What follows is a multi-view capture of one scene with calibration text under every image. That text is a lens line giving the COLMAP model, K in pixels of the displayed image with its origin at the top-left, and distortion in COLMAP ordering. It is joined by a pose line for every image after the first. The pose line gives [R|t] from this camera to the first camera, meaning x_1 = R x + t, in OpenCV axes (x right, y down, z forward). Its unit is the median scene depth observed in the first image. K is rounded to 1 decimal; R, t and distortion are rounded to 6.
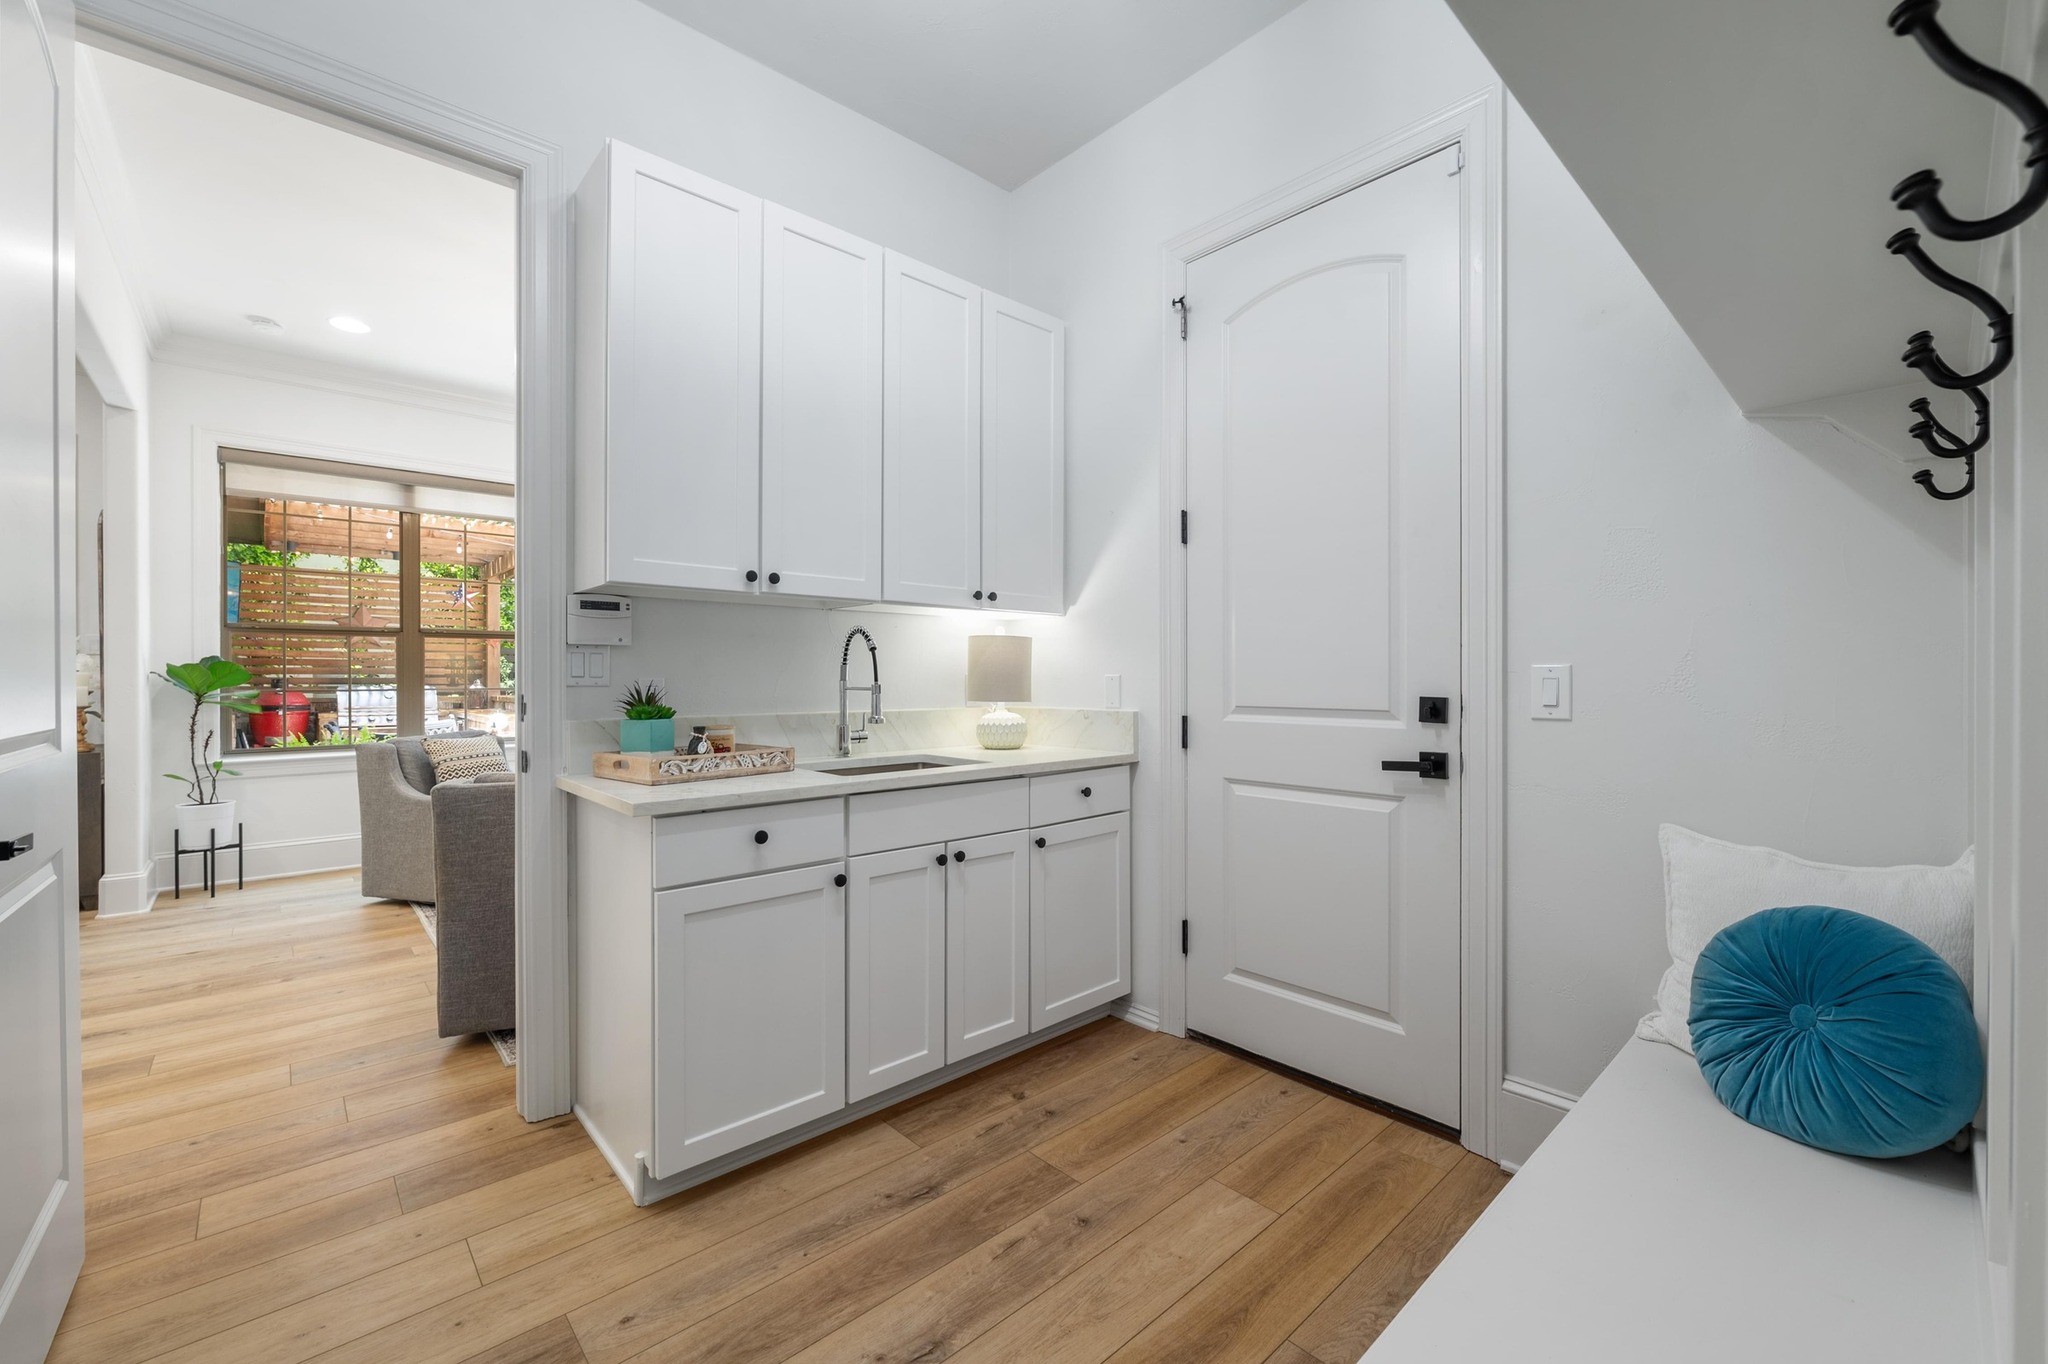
lens RADIAL K [[813.0, 0, 1028.9], [0, 813.0, 678.4], [0, 0, 1]] dist [-0.006543, 0.001005]
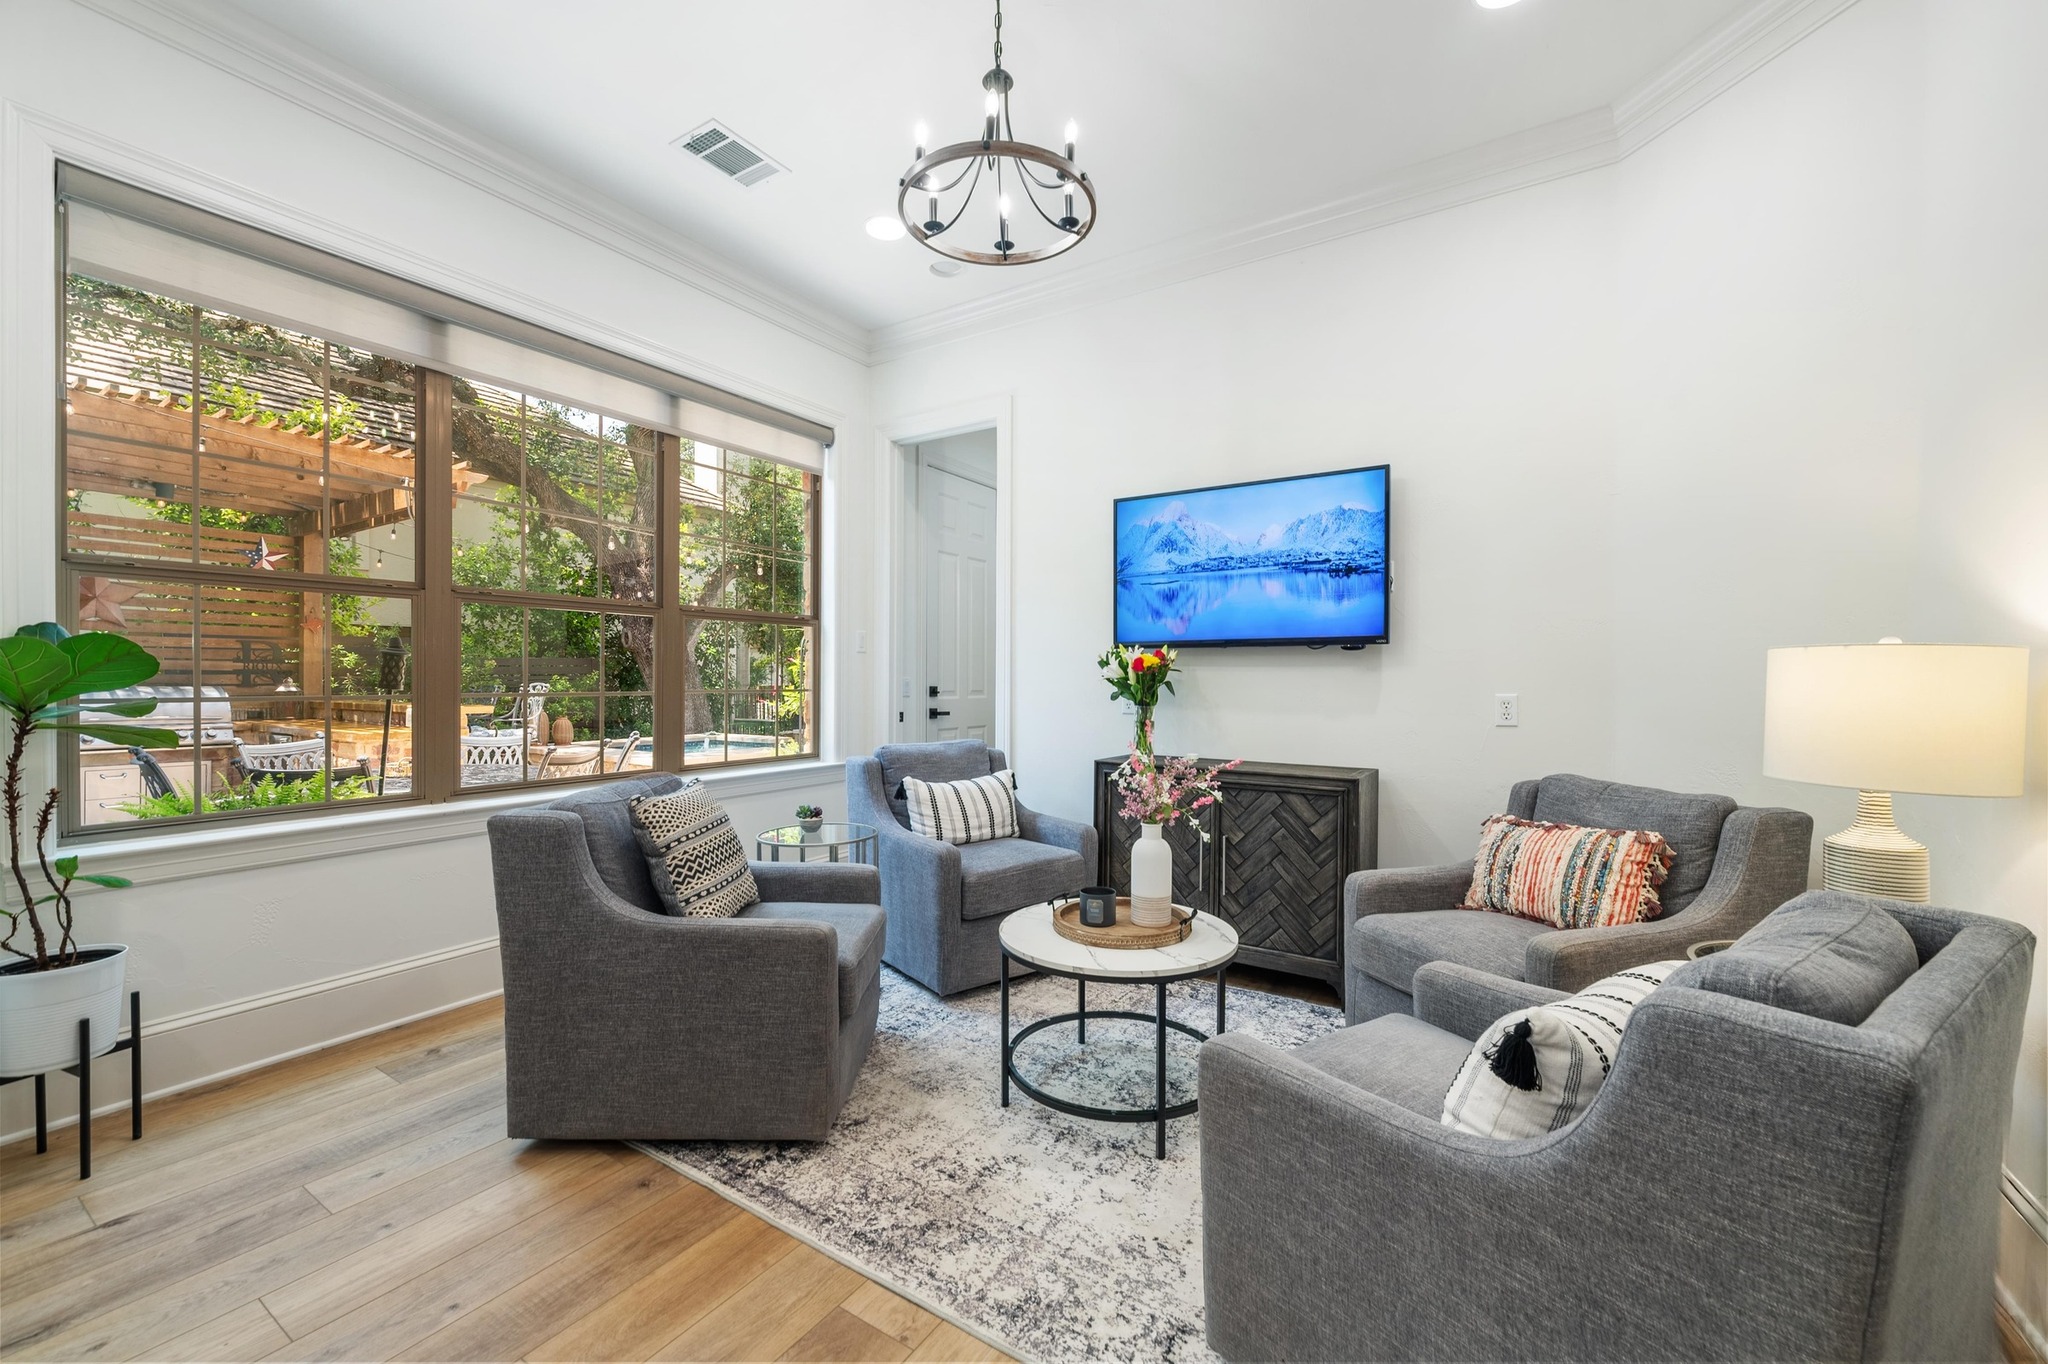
lens RADIAL K [[813.0, 0, 1016.3], [0, 813.0, 688.5], [0, 0, 1]] dist [-0.006543, 0.001005]
pose [[0.970670, 0.002274, 0.240407, -0.590804], [-0.004929, 0.999933, 0.010443, 0.001600], [-0.240367, -0.011322, 0.970616, 0.431293]]
